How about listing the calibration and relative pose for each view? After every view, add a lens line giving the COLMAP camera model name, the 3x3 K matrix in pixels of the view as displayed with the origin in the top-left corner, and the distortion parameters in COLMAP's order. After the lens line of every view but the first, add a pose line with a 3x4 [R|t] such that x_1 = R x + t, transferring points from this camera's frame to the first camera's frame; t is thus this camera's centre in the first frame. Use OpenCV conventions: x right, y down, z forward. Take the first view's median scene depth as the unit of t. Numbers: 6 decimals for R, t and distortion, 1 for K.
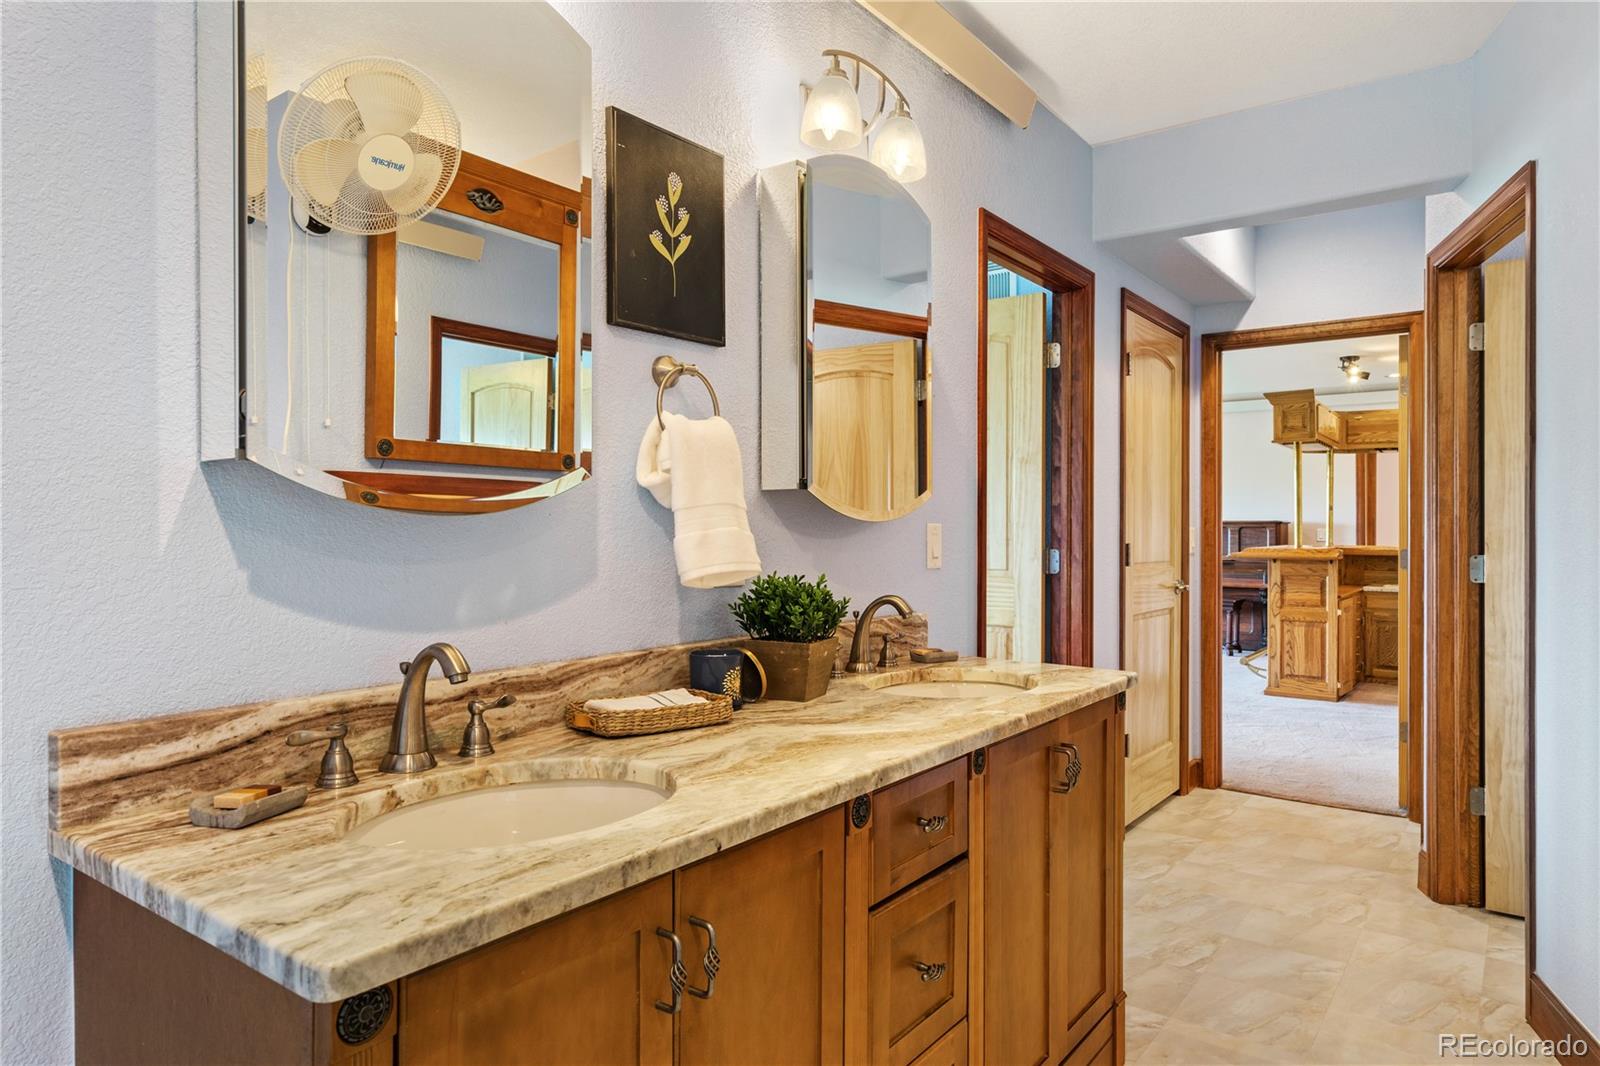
lens RADIAL K [[966.3, 0, 799.9], [0, 966.3, 532.9], [0, 0, 1]] dist [-0.000717, 0.001562]
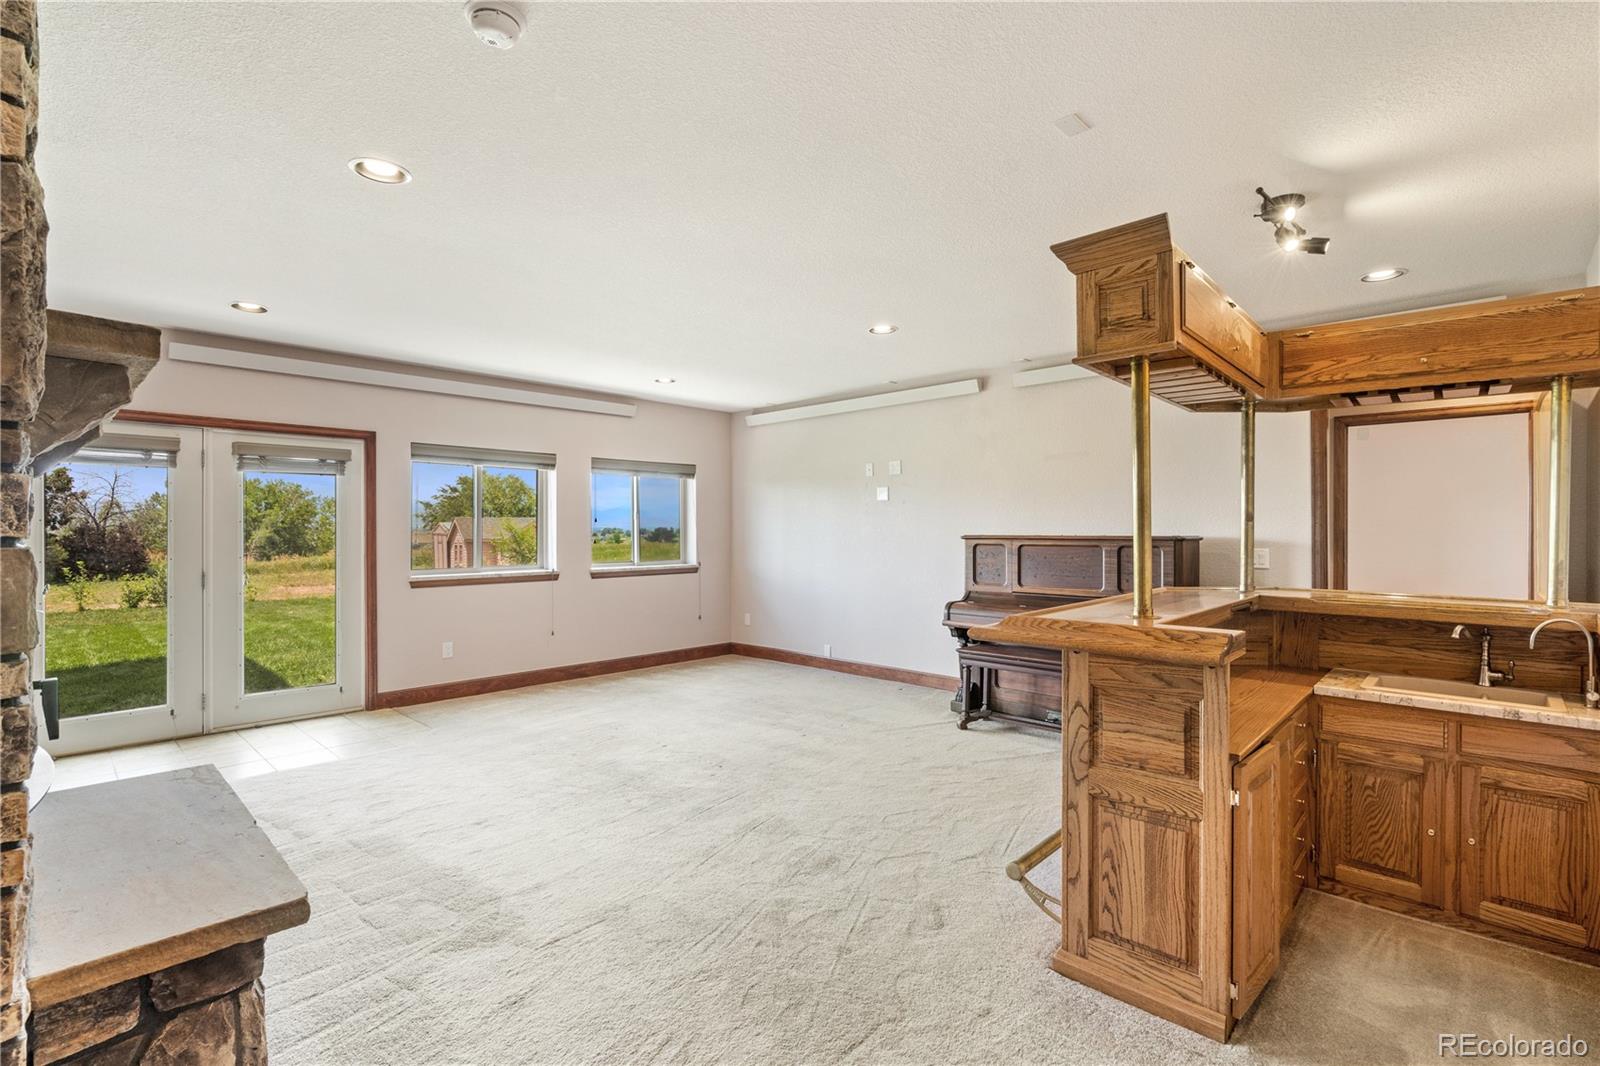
lens RADIAL K [[732.8, 0, 802.0], [0, 732.8, 530.0], [0, 0, 1]] dist [-0.013583, 0.003923]
pose [[0.993545, 0.004452, -0.113354, 0.409721], [-0.005574, 0.999938, -0.009588, -0.017866], [0.113304, 0.010158, 0.993508, 0.676597]]
